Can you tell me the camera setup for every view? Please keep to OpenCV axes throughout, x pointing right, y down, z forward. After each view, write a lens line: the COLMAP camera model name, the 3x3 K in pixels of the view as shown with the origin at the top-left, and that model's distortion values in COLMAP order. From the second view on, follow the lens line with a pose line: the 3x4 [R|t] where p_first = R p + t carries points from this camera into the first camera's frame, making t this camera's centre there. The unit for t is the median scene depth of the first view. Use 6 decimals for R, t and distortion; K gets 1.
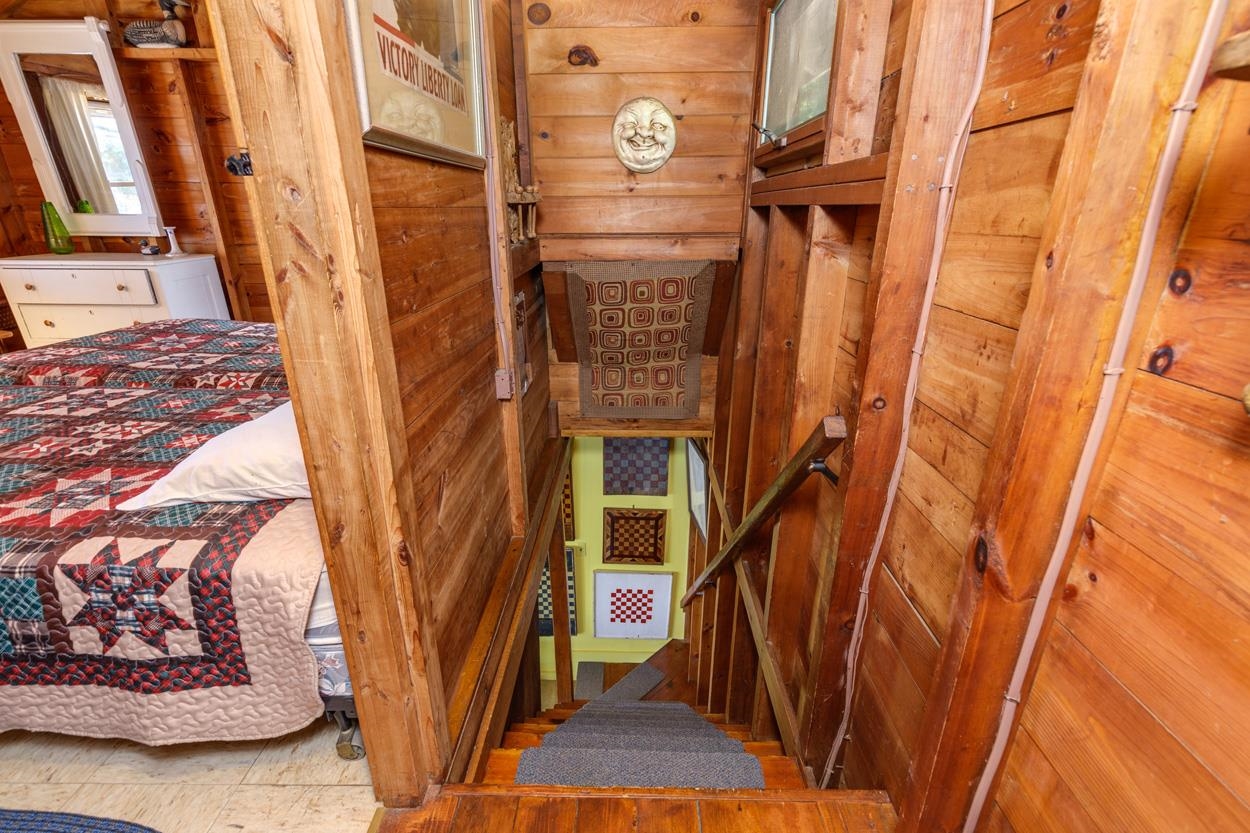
lens RADIAL K [[571.2, 0, 626.0], [0, 571.2, 418.5], [0, 0, 1]] dist [0.005506, 0.001376]
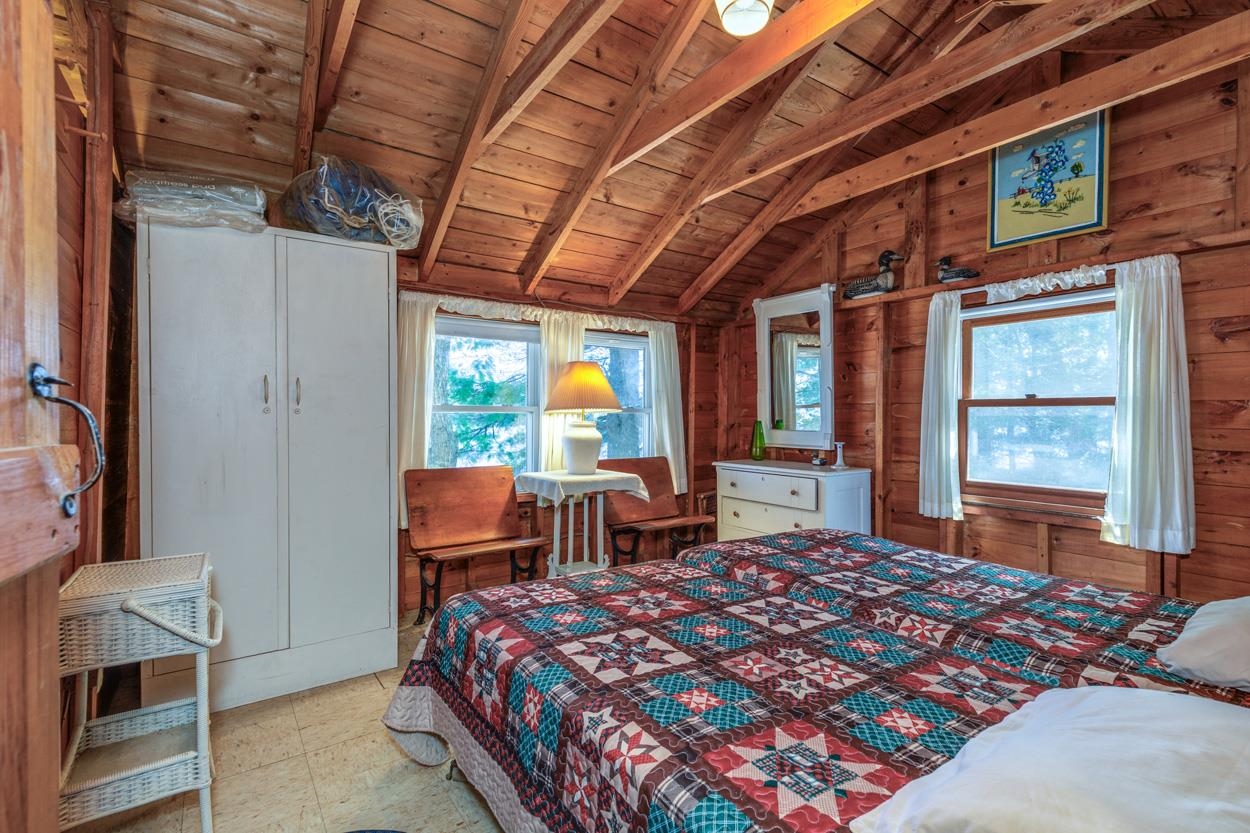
lens RADIAL K [[571.2, 0, 615.5], [0, 571.2, 416.7], [0, 0, 1]] dist [0.005506, 0.001376]
pose [[0.584327, 0.000888, -0.811518, -0.232919], [-0.290450, 0.933985, -0.208114, -0.043574], [0.757761, 0.357312, 0.546010, 0.099302]]
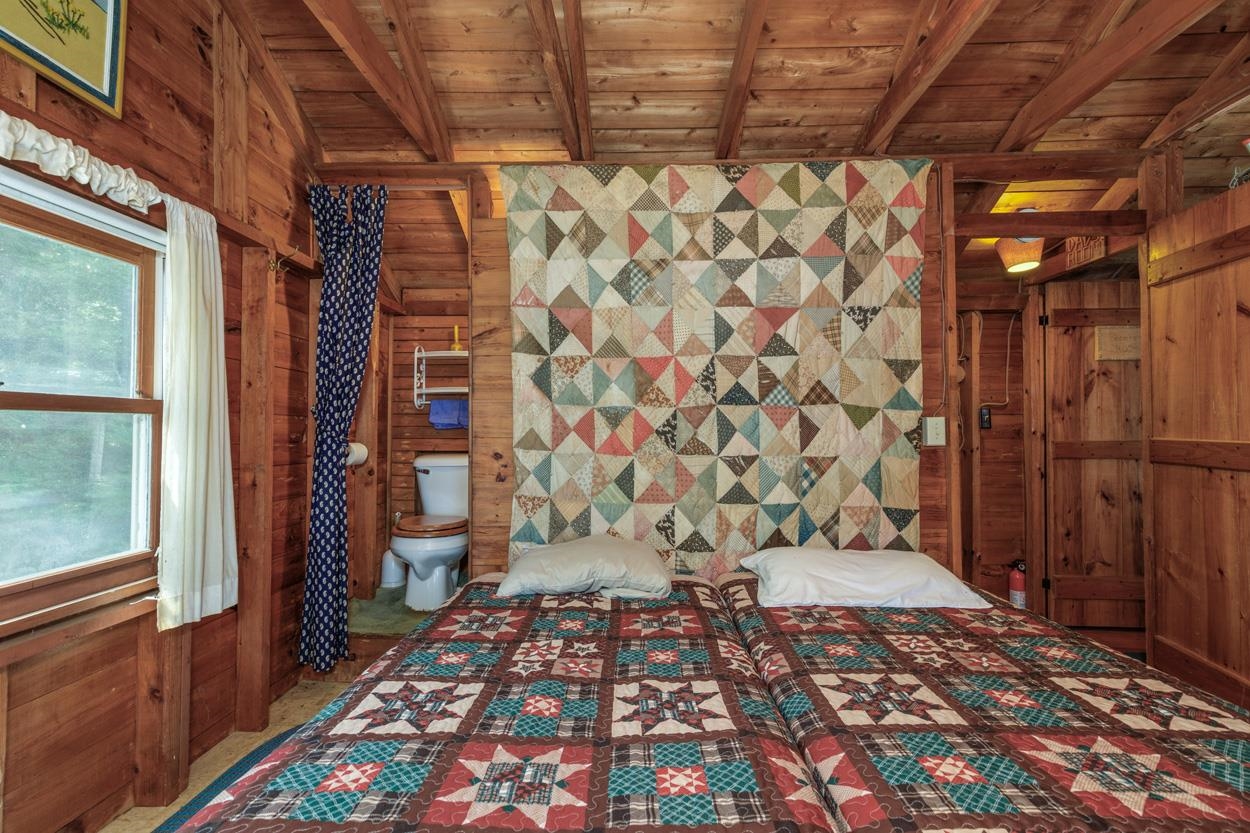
lens RADIAL K [[567.6, 0, 617.6], [0, 567.6, 417.1], [0, 0, 1]] dist [0.016640, -0.001165]
pose [[0.005758, 0.015796, 0.999859, -1.218653], [0.352989, 0.935477, -0.016812, -0.343996], [-0.935610, 0.353035, -0.000189, 0.859410]]
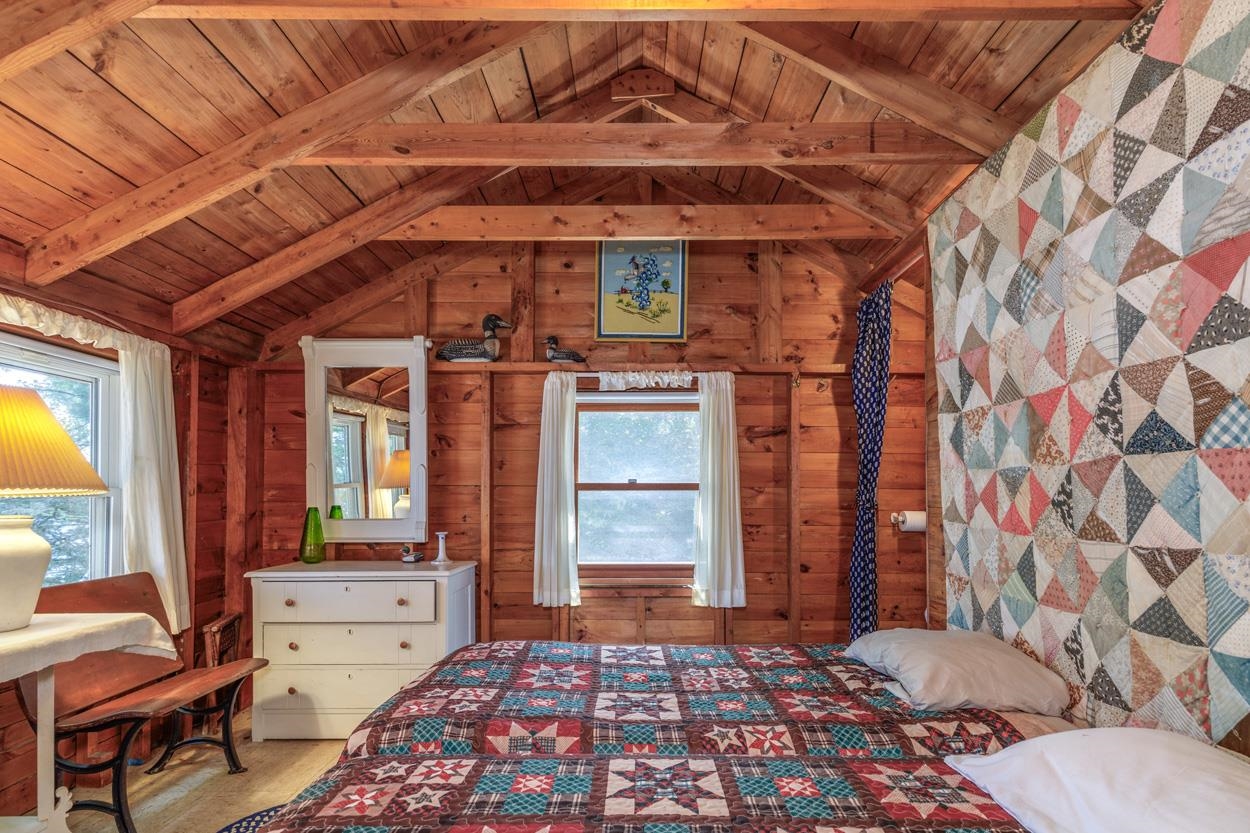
lens RADIAL K [[593.0, 0, 635.8], [0, 593.0, 491.3], [0, 0, 1]] dist [0.012611, -0.001954]
pose [[0.999566, -0.003463, 0.029254, -0.726440], [0.013919, 0.930752, -0.365386, -0.071634], [-0.025963, 0.365634, 0.930396, 0.151342]]
